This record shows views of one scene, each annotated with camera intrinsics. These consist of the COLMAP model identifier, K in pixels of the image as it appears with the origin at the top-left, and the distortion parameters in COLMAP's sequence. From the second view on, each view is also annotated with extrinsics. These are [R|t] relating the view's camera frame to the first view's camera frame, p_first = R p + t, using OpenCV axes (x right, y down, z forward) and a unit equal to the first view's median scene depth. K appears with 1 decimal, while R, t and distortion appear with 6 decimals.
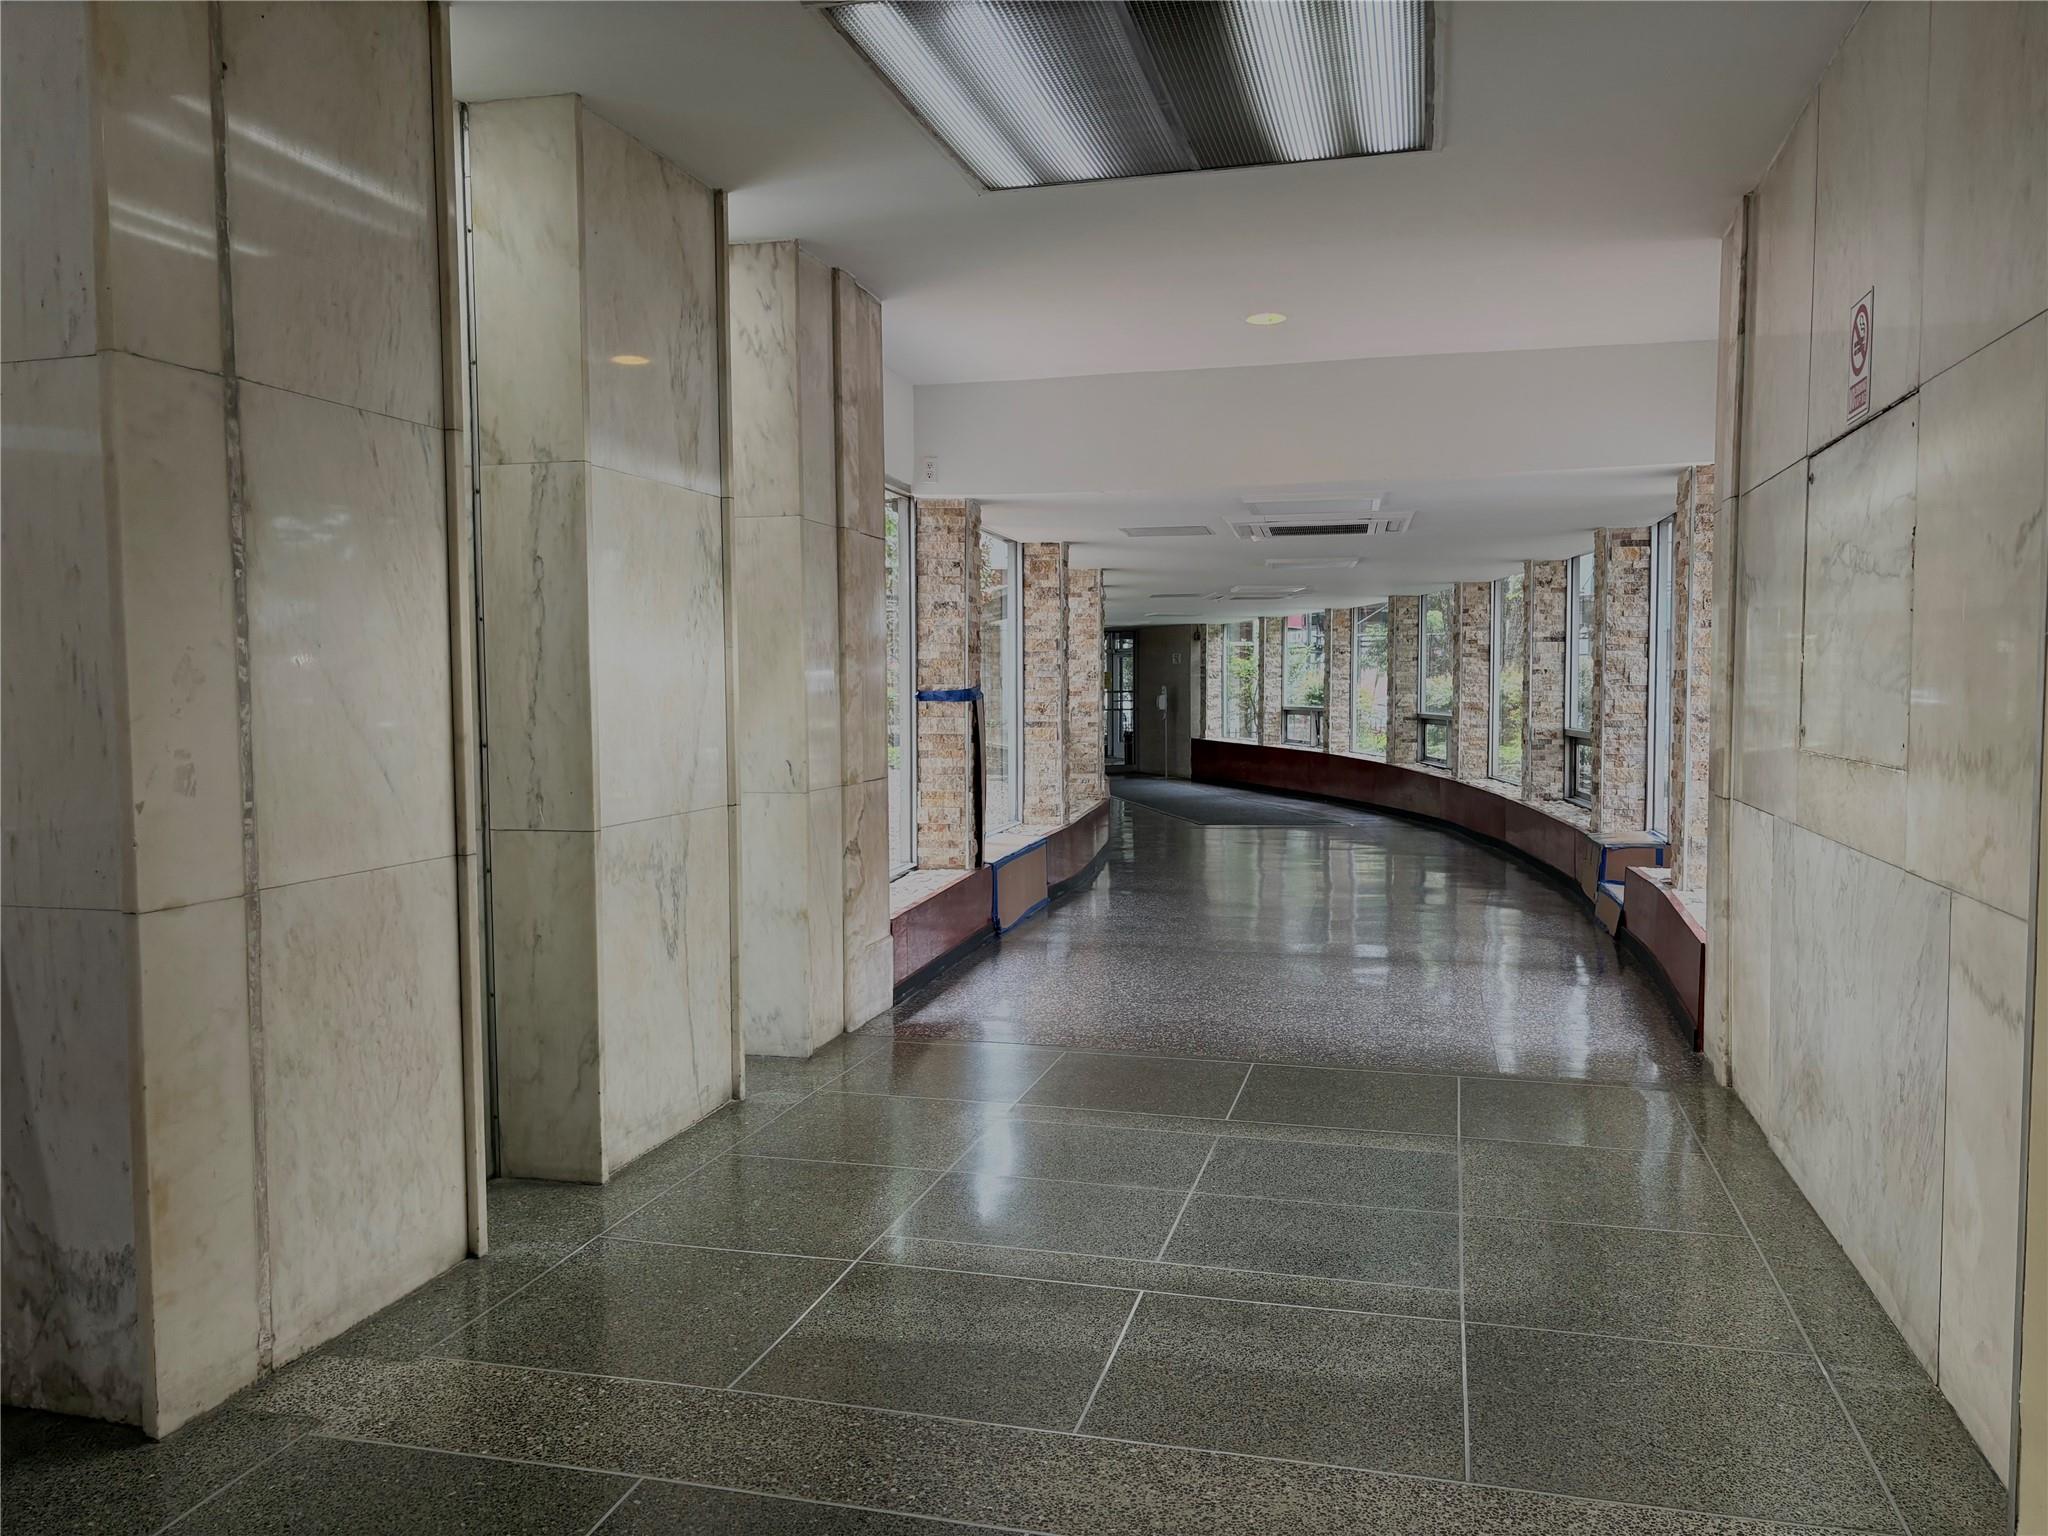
lens RADIAL K [[1547.0, 0, 1021.1], [0, 1547.0, 772.3], [0, 0, 1]] dist [0.047231, -0.045186]
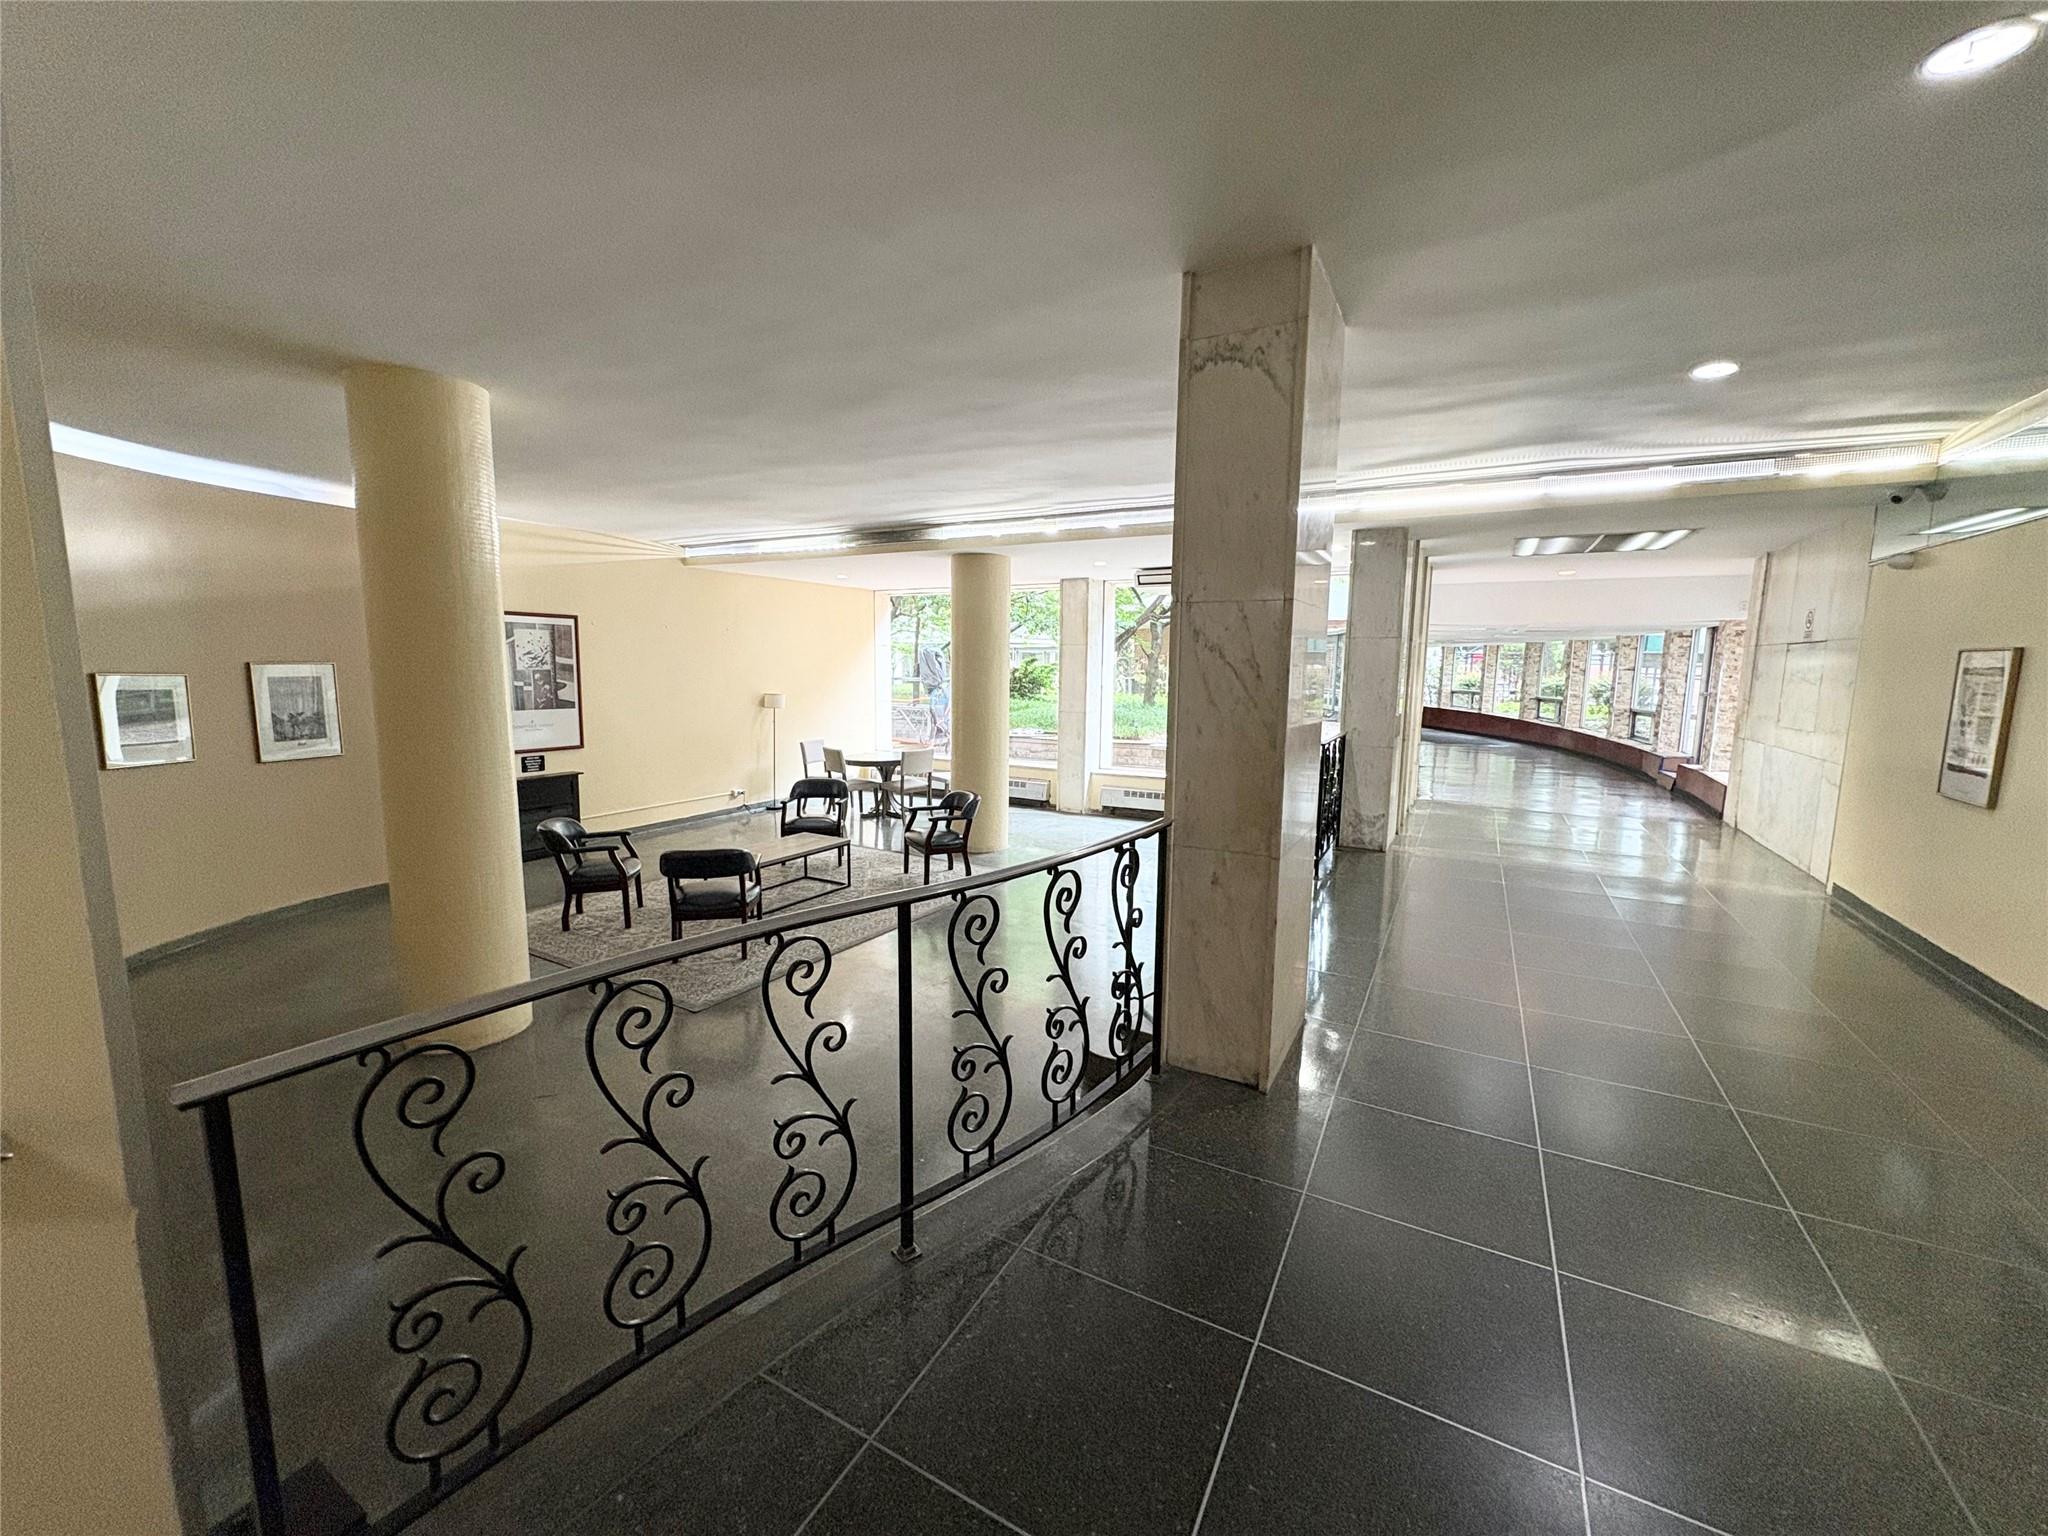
lens RADIAL K [[814.0, 0, 1028.9], [0, 814.0, 765.6], [0, 0, 1]] dist [-0.001518, 0.000871]
pose [[0.971259, 0.048554, -0.233020, -0.234145], [-0.032538, 0.996867, 0.072094, -0.000718], [0.235790, -0.062440, 0.969796, -0.392443]]
